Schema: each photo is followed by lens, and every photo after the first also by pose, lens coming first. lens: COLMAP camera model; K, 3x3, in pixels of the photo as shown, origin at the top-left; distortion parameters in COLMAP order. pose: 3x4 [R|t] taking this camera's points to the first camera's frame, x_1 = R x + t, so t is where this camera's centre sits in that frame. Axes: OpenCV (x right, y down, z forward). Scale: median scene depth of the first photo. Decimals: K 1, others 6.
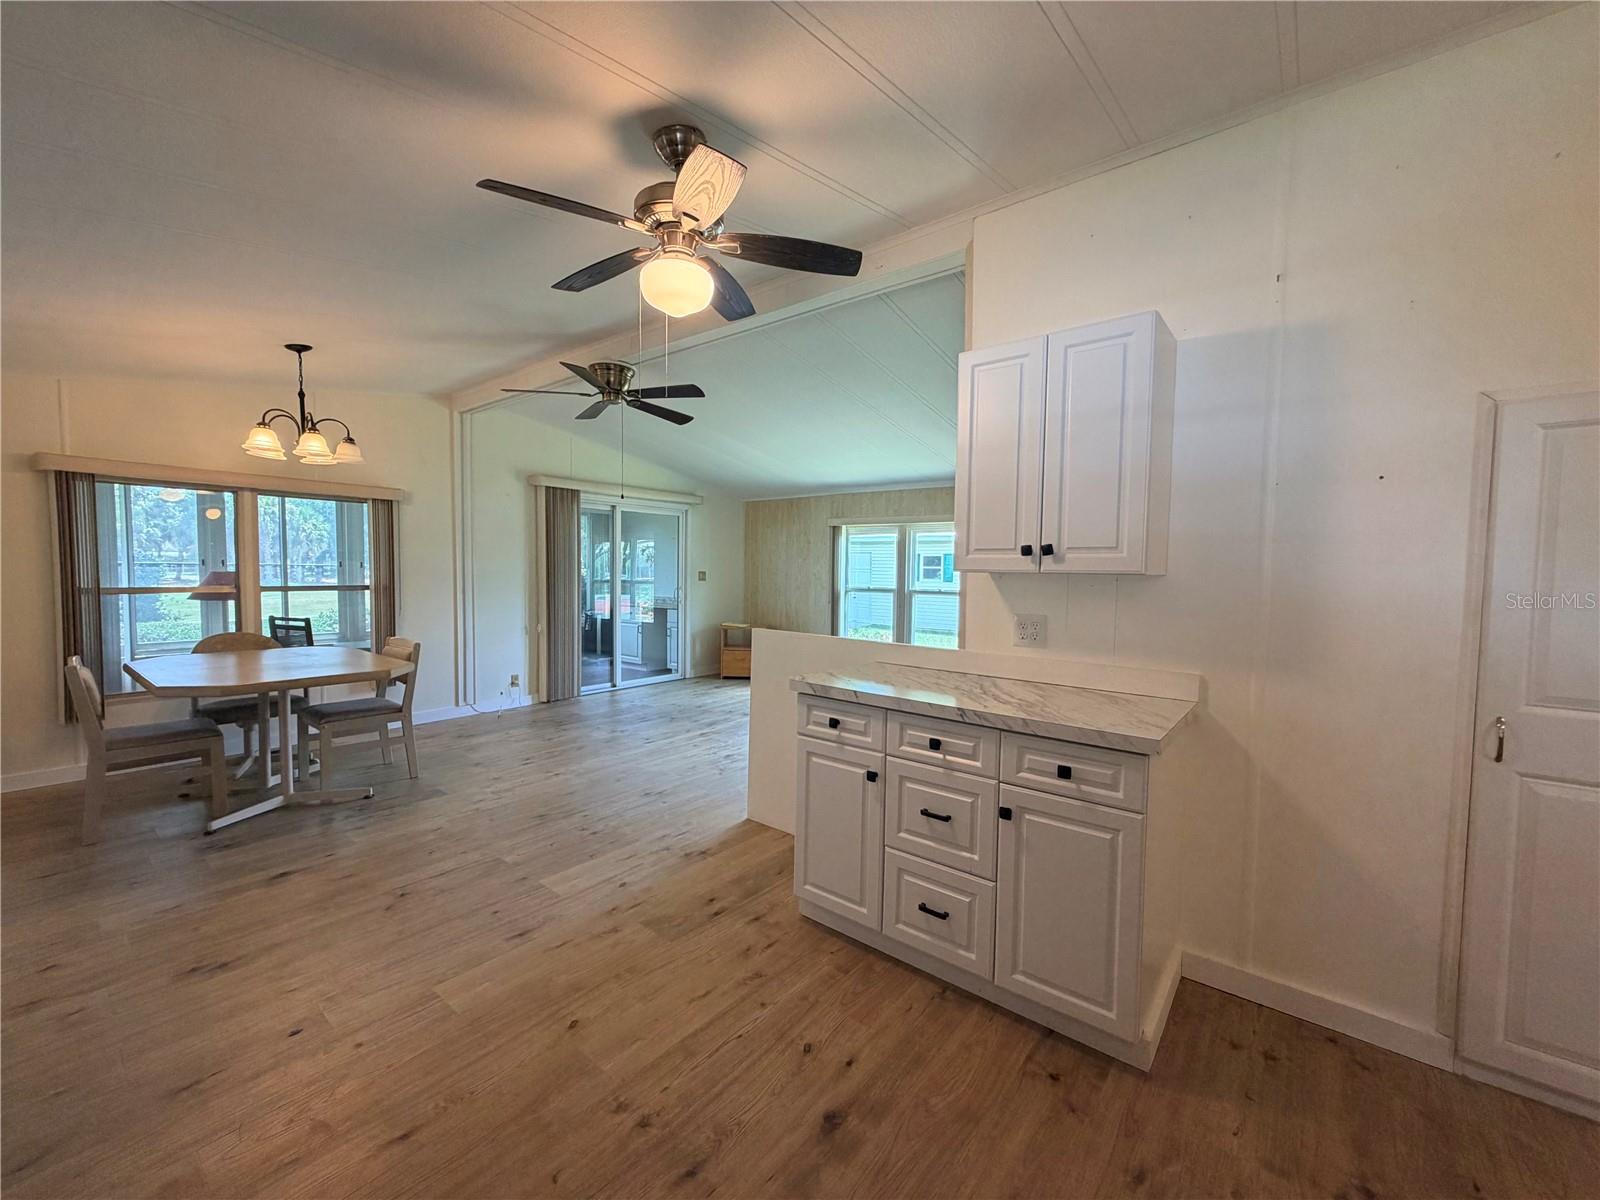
lens RADIAL K [[636.5, 0, 795.9], [0, 636.5, 601.9], [0, 0, 1]] dist [0.001257, -0.000214]
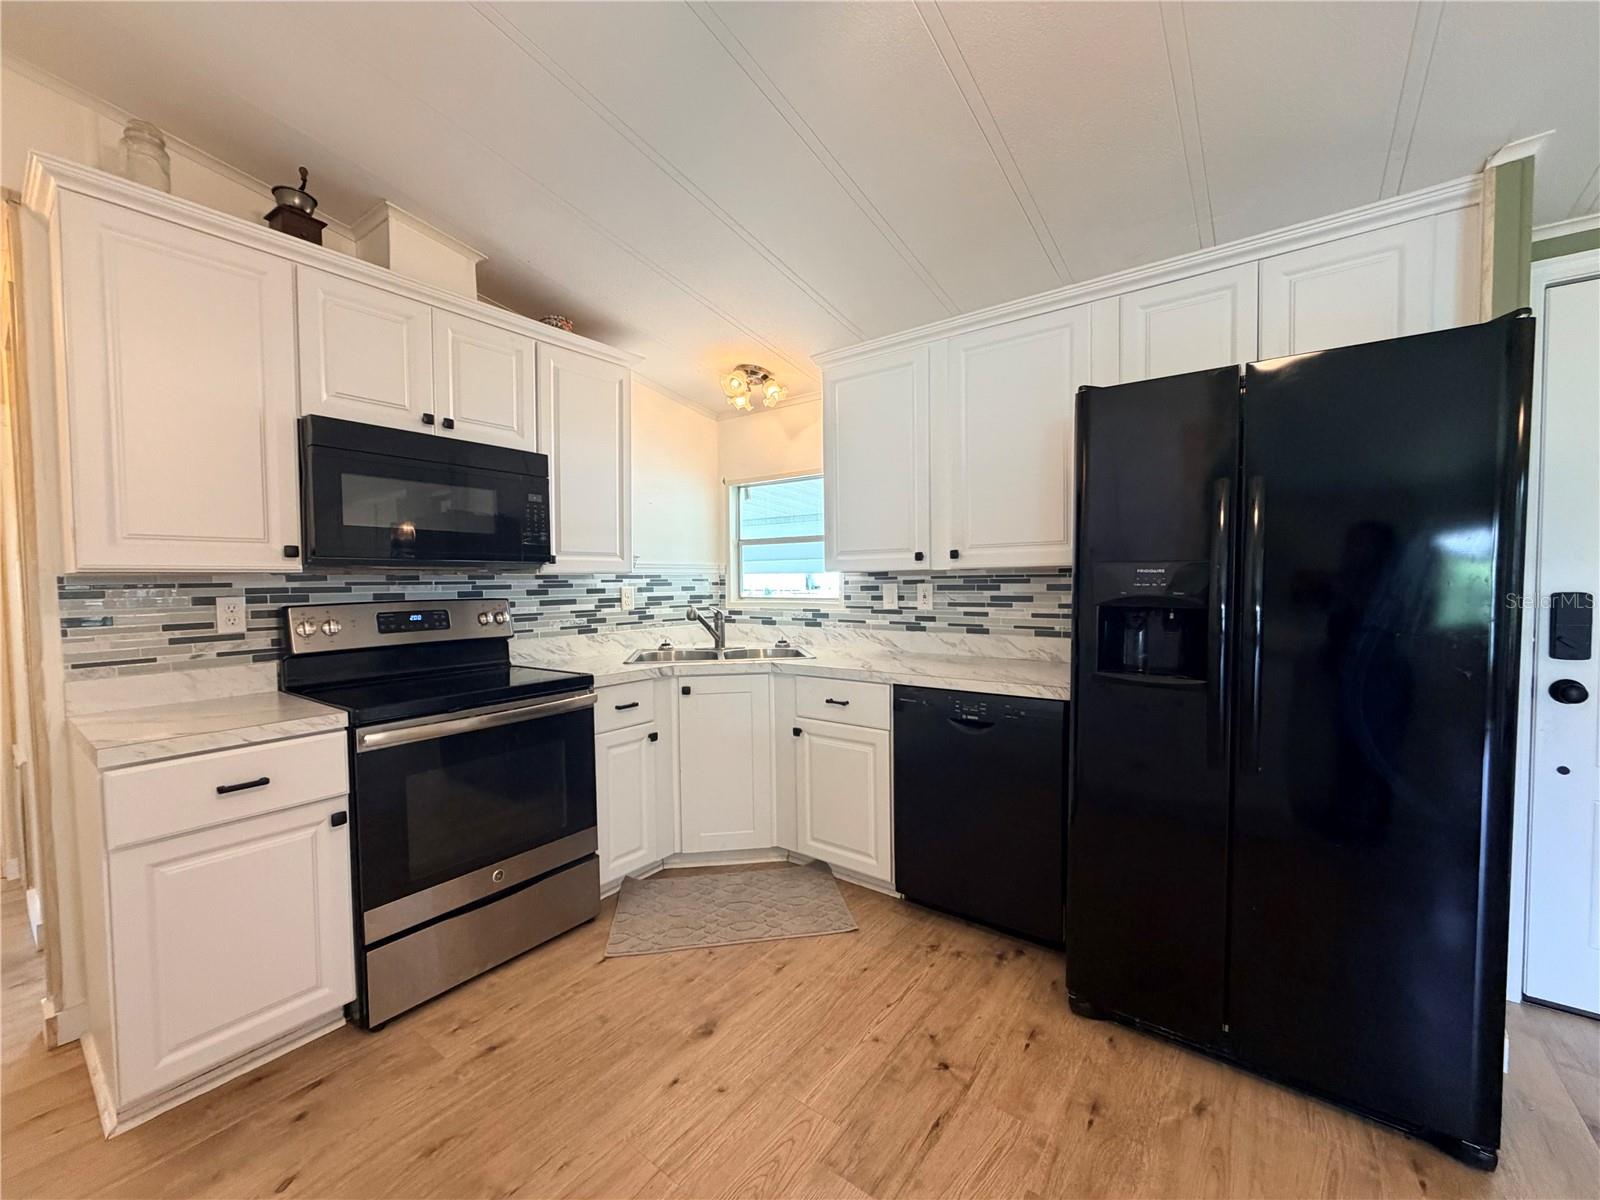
lens RADIAL K [[636.5, 0, 795.9], [0, 636.5, 601.9], [0, 0, 1]] dist [0.001257, -0.000214]
pose [[-0.999582, -0.002228, -0.028817, -0.021178], [-0.004724, 0.996212, 0.086824, -0.012374], [0.028514, 0.086924, -0.995807, 0.642686]]
